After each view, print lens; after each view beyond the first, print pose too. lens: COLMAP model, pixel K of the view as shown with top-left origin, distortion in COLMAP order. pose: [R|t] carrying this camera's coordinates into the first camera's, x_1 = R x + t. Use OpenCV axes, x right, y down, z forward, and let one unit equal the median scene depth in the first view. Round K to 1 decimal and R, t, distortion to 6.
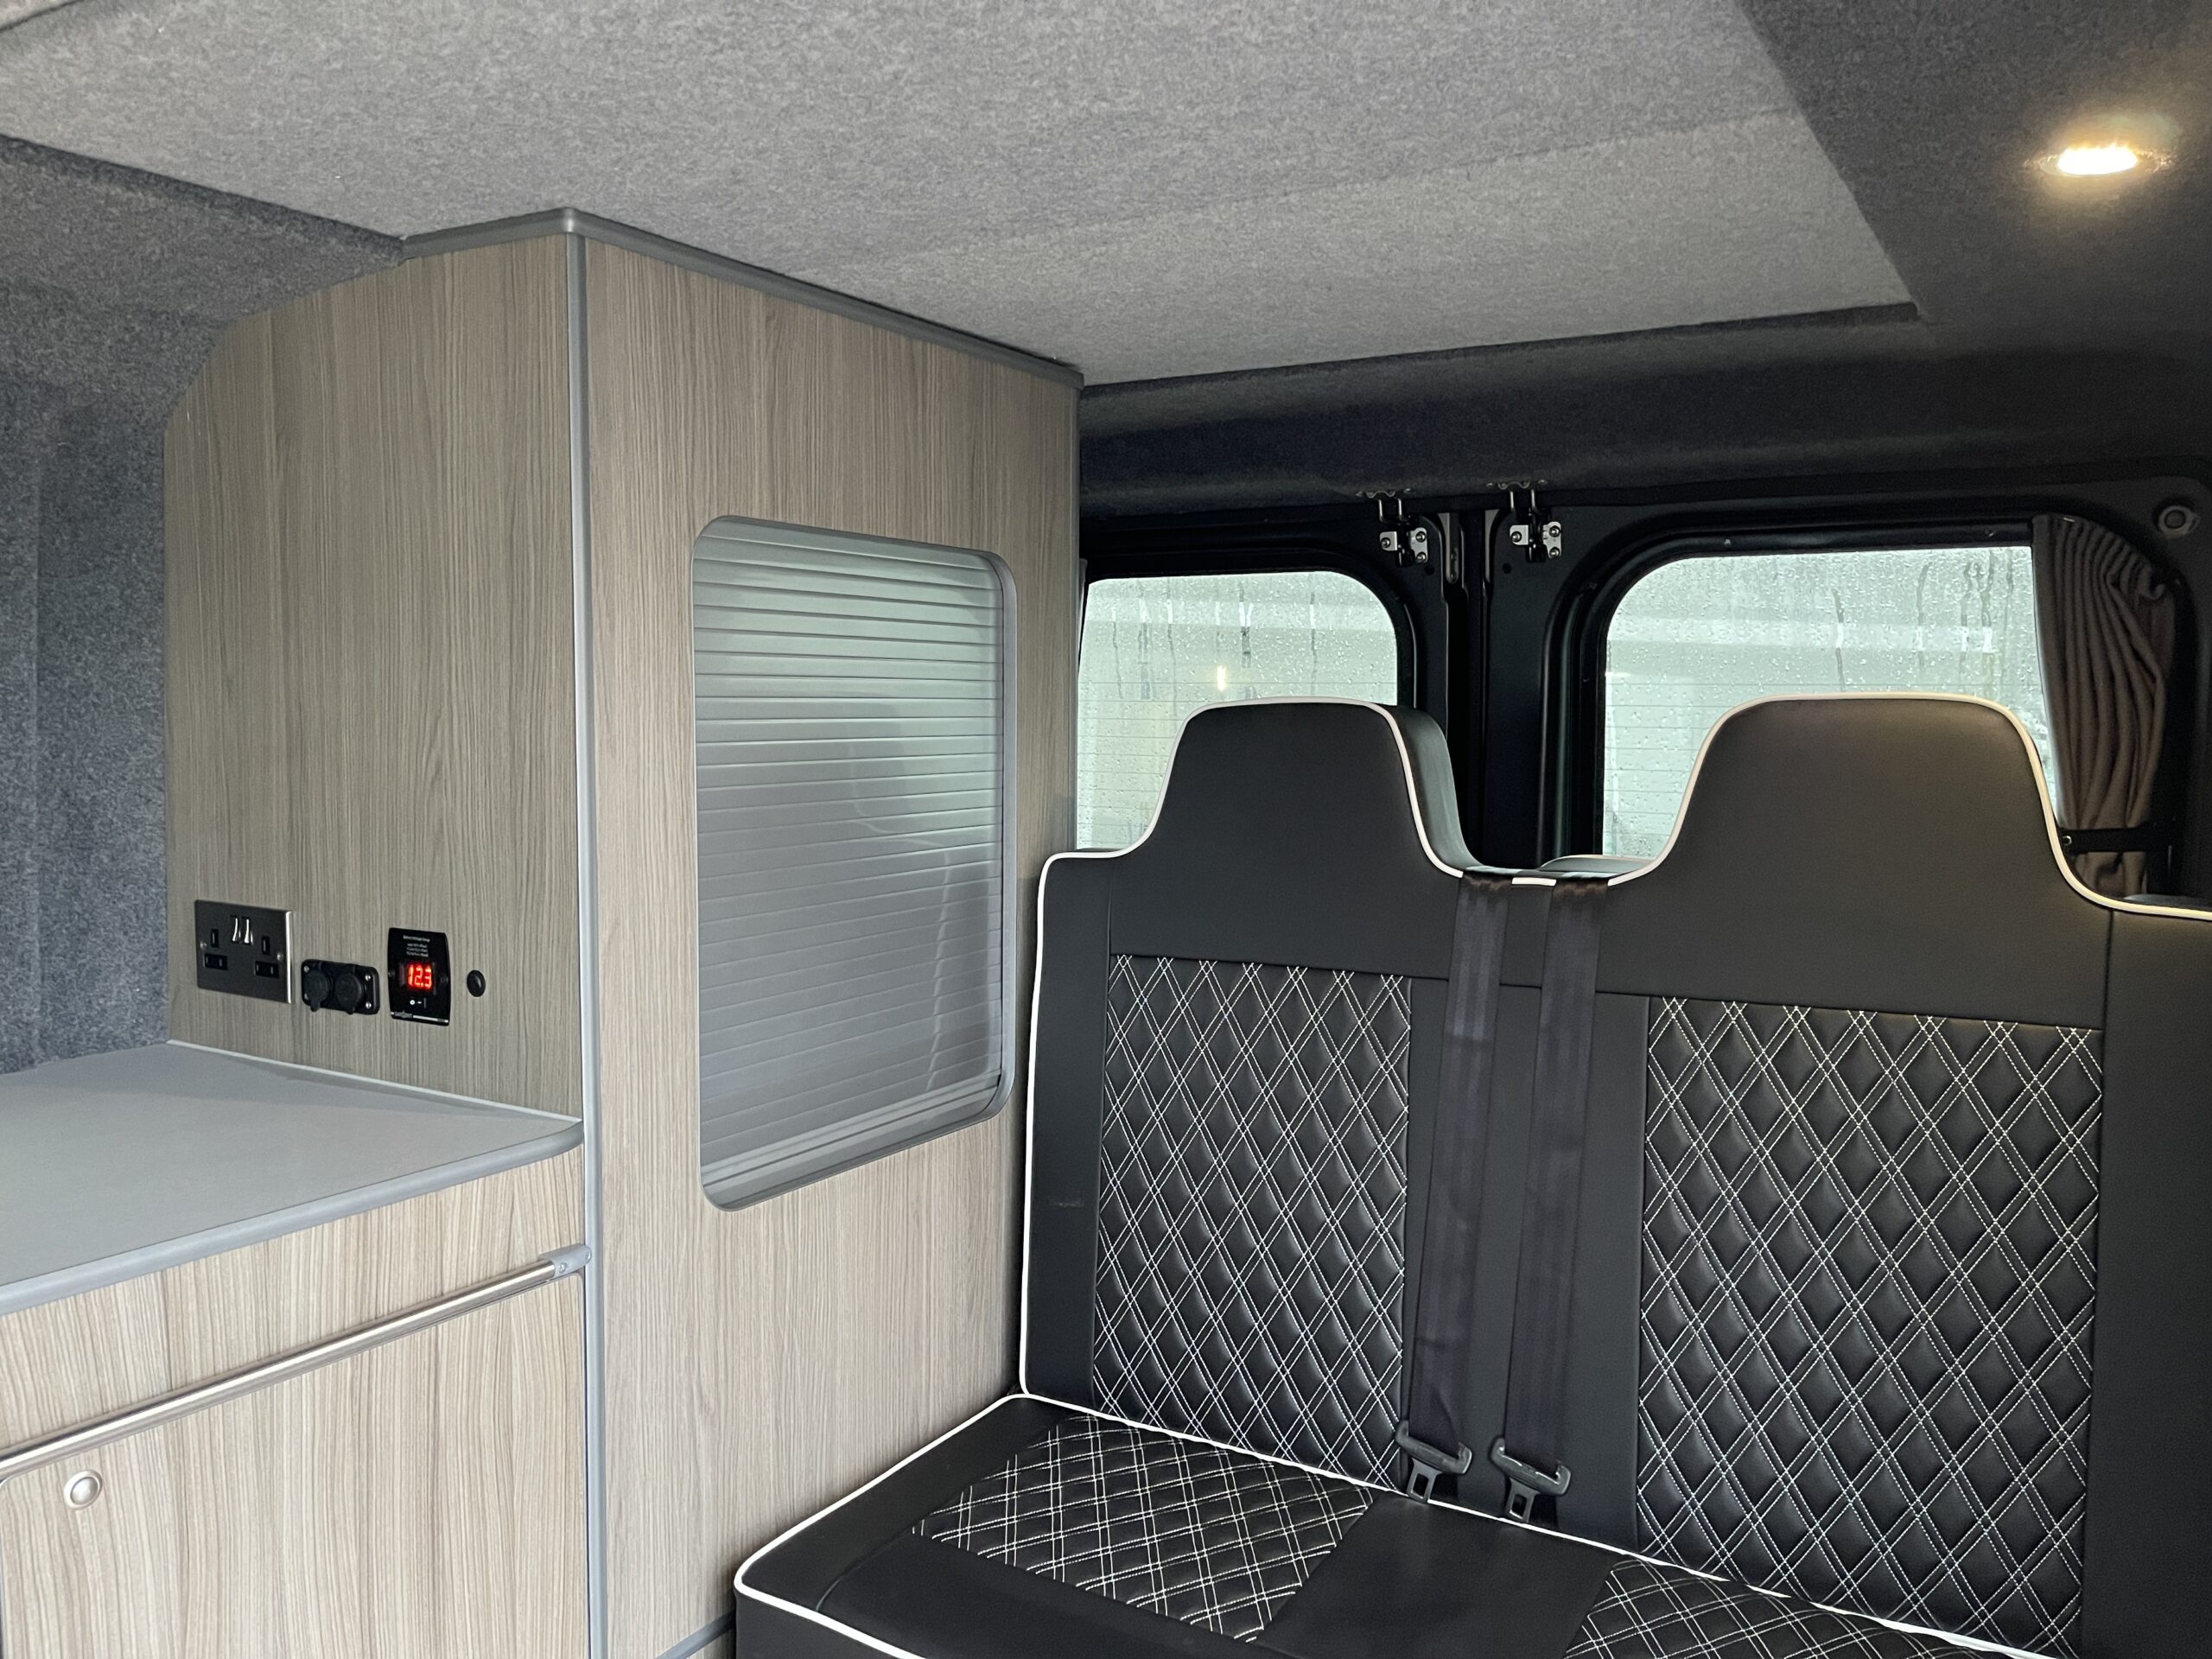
lens RADIAL K [[1663.7, 0, 1122.9], [0, 1663.7, 843.3], [0, 0, 1]] dist [0.063196, -0.085908]
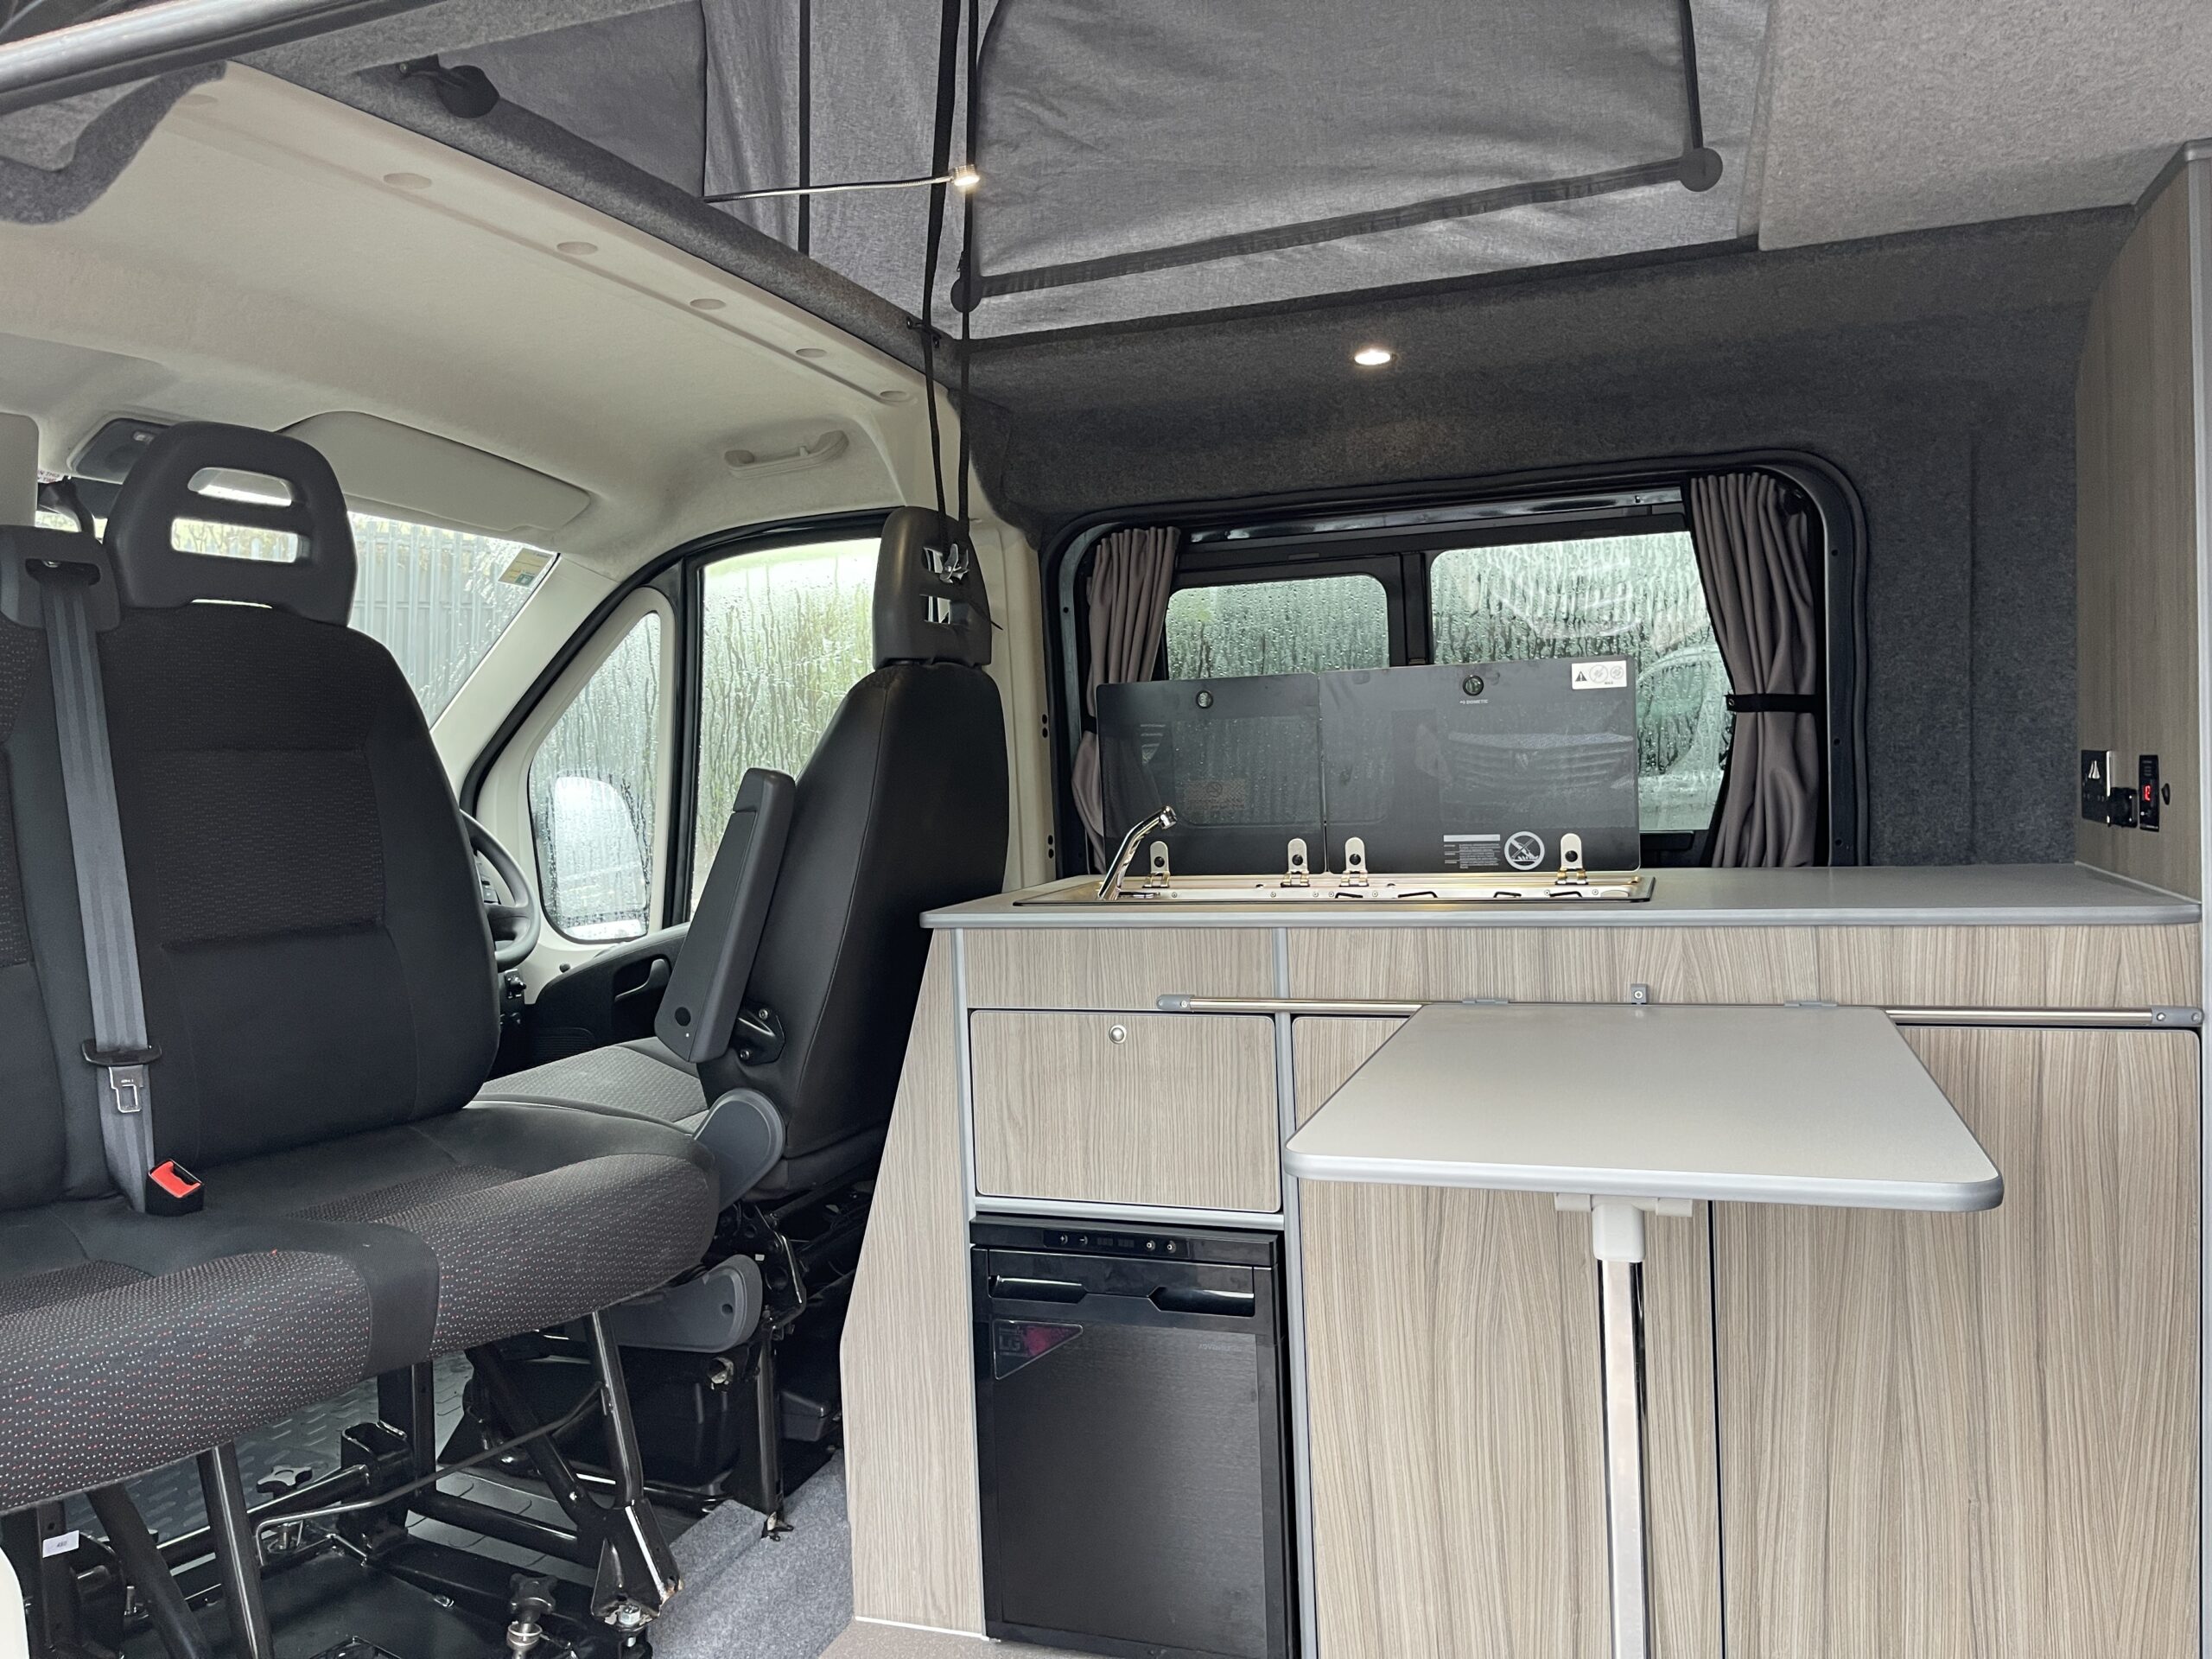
lens RADIAL K [[1663.7, 0, 1097.5], [0, 1663.7, 835.8], [0, 0, 1]] dist [0.063196, -0.085908]
pose [[0.193157, 0.024547, -0.980861, 0.623765], [-0.044483, 0.998878, 0.016238, 0.121669], [0.980159, 0.040495, 0.194032, 0.006981]]
